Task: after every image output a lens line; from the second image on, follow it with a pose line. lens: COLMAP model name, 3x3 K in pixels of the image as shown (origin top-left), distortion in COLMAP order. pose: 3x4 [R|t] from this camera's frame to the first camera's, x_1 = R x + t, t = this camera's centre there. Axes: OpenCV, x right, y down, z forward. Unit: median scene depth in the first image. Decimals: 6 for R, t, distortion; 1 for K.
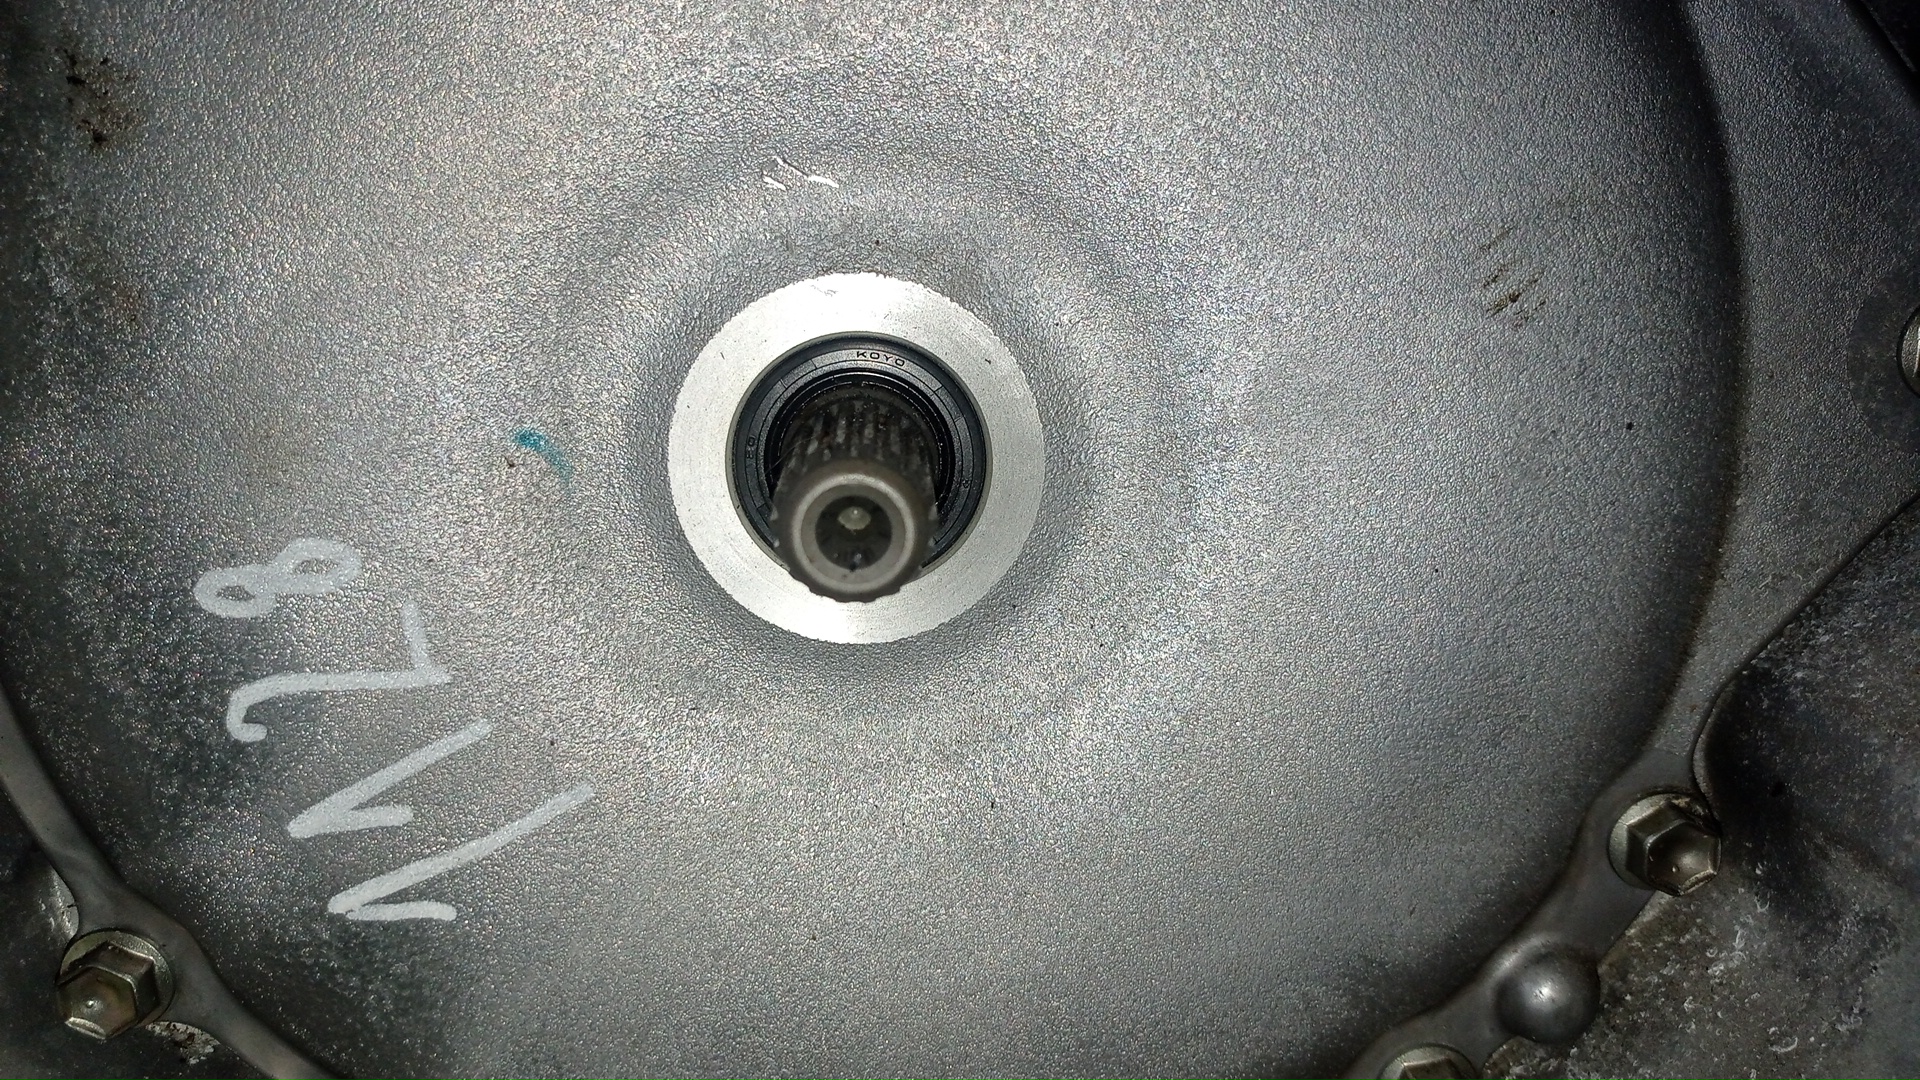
lens RADIAL K [[1508.3, 0, 943.4], [0, 1508.3, 535.6], [0, 0, 1]] dist [-0.022296, 0.007559]
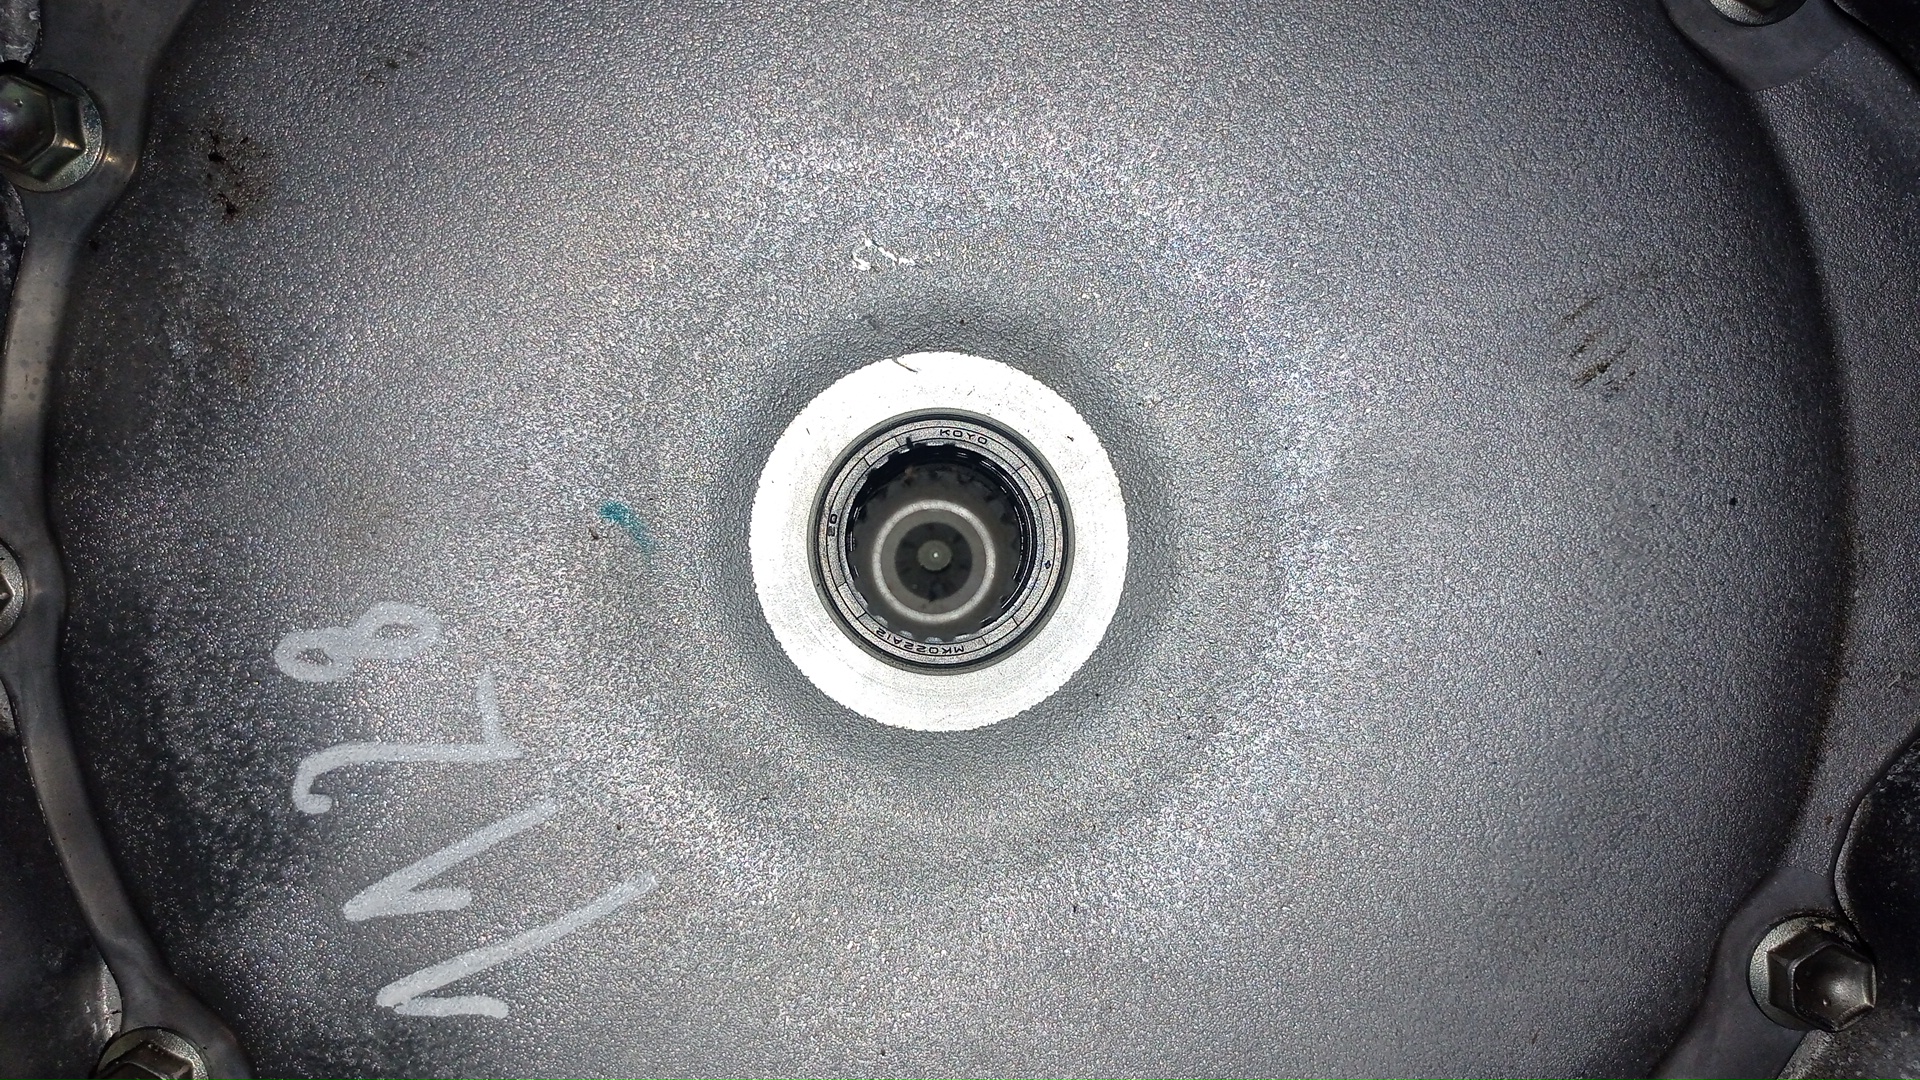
lens RADIAL K [[1508.3, 0, 943.4], [0, 1508.3, 535.6], [0, 0, 1]] dist [-0.022296, 0.007559]
pose [[0.998406, 0.007058, -0.056000, 0.001571], [-0.018032, 0.980042, -0.197969, 0.147037], [0.053485, 0.198664, 0.978607, 0.027502]]
